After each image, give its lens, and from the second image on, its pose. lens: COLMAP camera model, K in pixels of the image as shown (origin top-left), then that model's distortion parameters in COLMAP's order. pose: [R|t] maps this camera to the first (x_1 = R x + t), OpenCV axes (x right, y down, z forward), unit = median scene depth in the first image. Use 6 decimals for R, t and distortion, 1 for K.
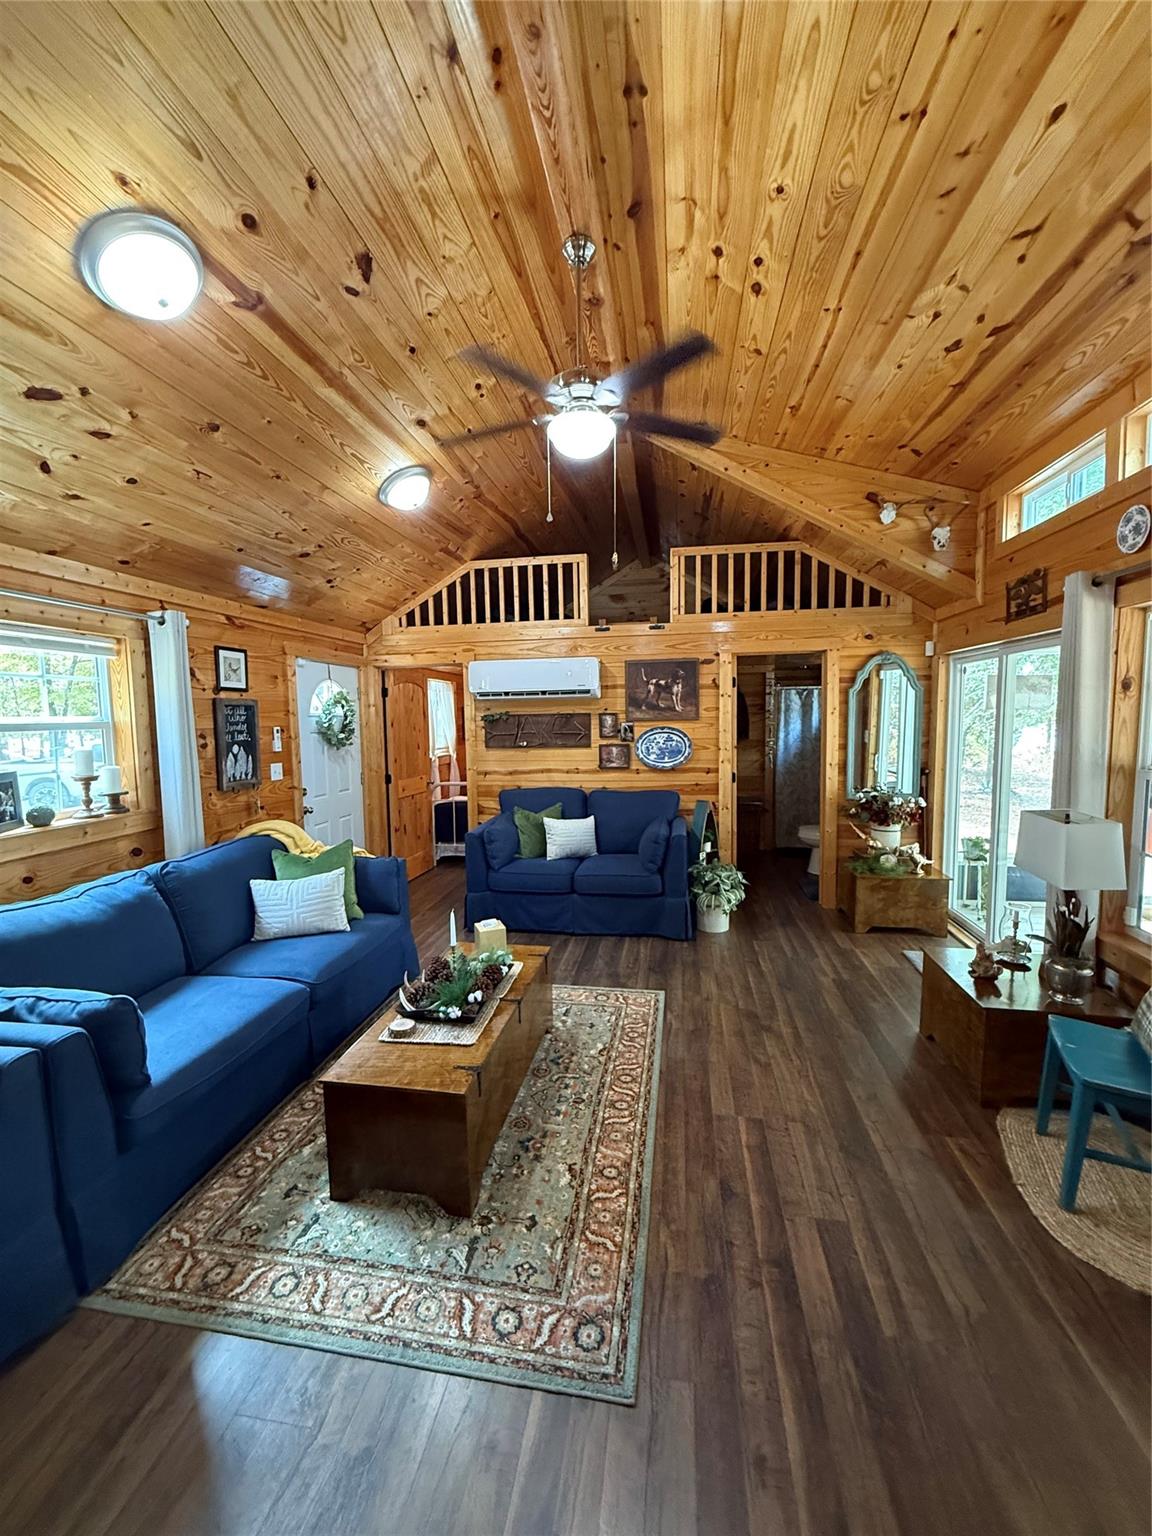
lens RADIAL K [[615.2, 0, 575.3], [0, 615.2, 769.3], [0, 0, 1]] dist [-0.001840, 0.000707]
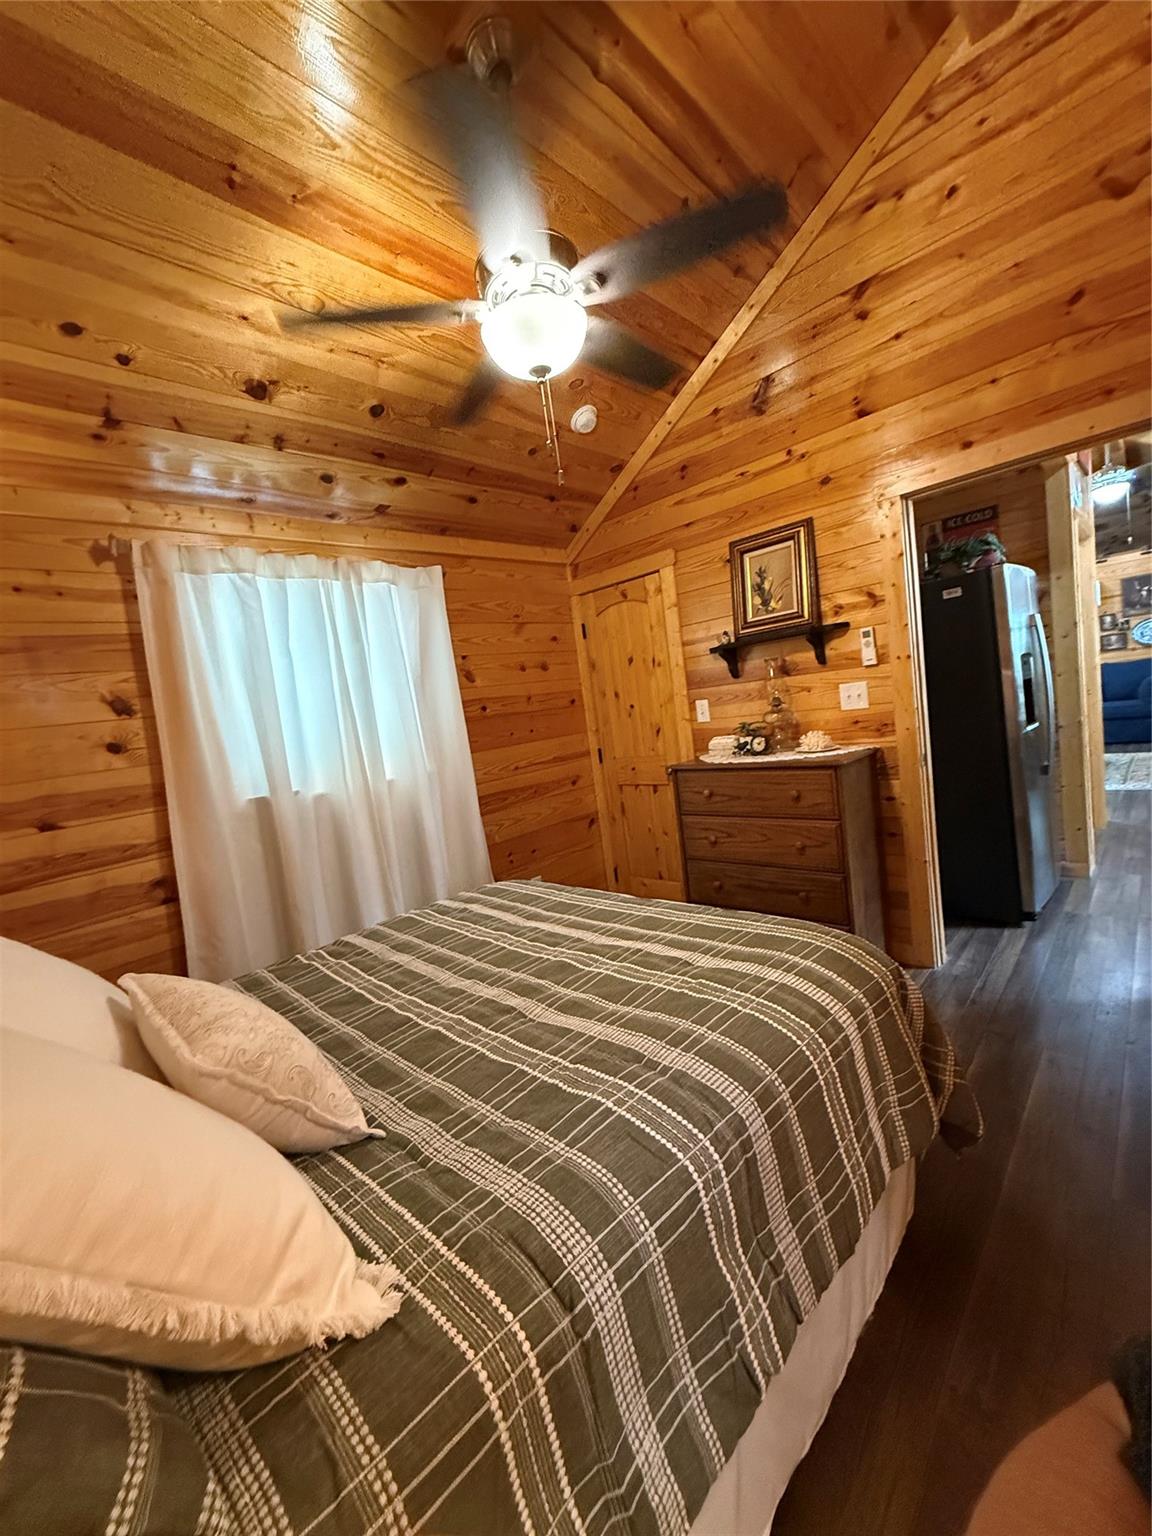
lens RADIAL K [[615.2, 0, 577.2], [0, 615.2, 763.1], [0, 0, 1]] dist [-0.001840, 0.000707]
pose [[0.822497, -0.038671, -0.567453, -0.185601], [0.067025, 0.997324, 0.029184, 0.151855], [0.564806, -0.062037, 0.822888, -1.090415]]
